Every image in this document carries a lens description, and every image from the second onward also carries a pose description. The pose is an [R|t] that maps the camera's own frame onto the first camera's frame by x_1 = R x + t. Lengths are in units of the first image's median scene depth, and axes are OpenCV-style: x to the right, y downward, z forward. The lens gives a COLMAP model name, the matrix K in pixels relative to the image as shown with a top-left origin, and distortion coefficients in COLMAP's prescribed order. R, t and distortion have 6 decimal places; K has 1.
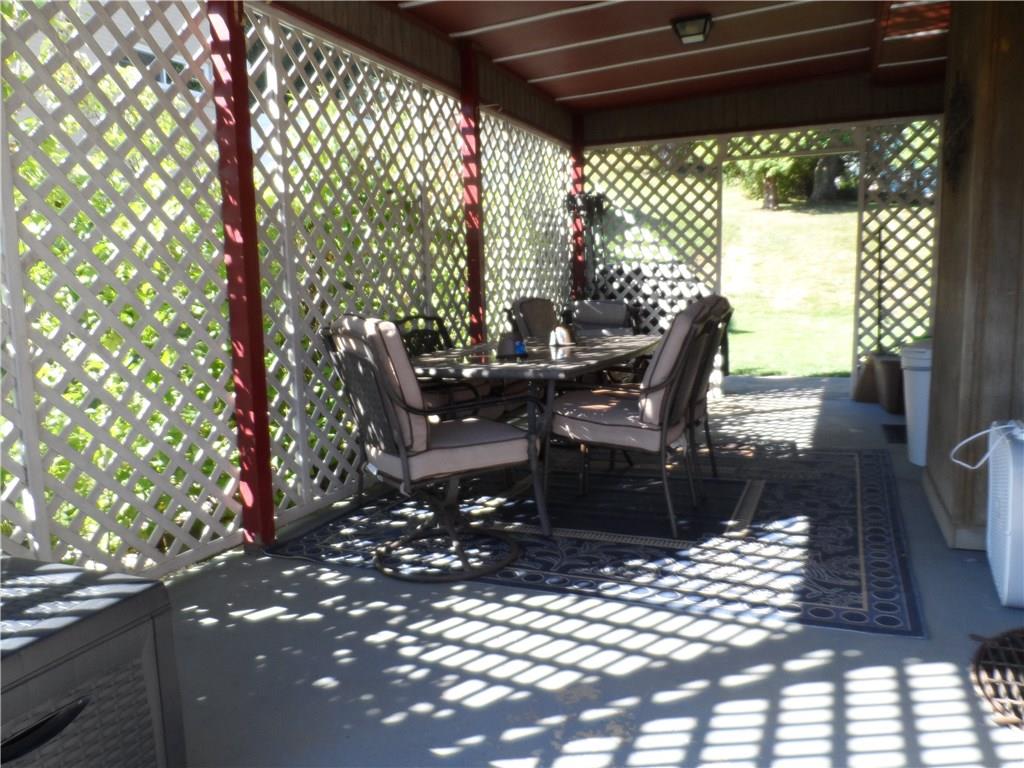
lens RADIAL K [[776.2, 0, 513.4], [0, 776.2, 383.1], [0, 0, 1]] dist [-0.018758, 0.011352]
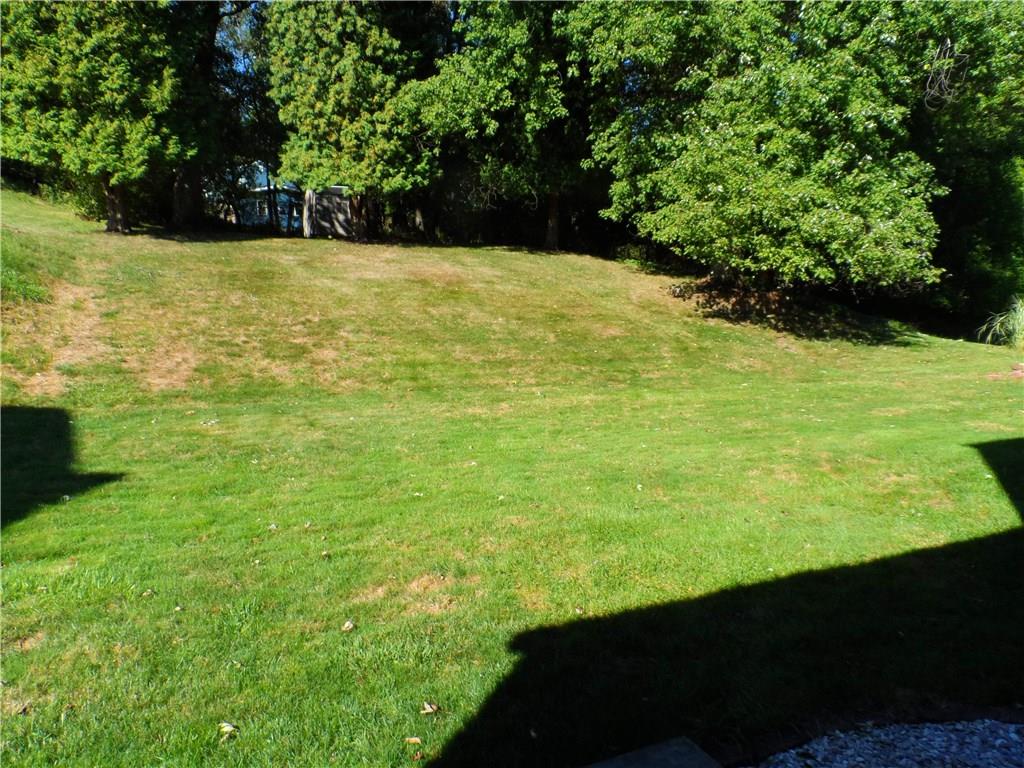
lens RADIAL K [[776.2, 0, 512.2], [0, 776.2, 381.5], [0, 0, 1]] dist [-0.018758, 0.011352]
pose [[0.706652, -0.075392, 0.703533, 0.072585], [0.106434, 0.994320, -0.000352, -0.046492], [-0.699510, 0.075129, 0.710663, 0.239435]]
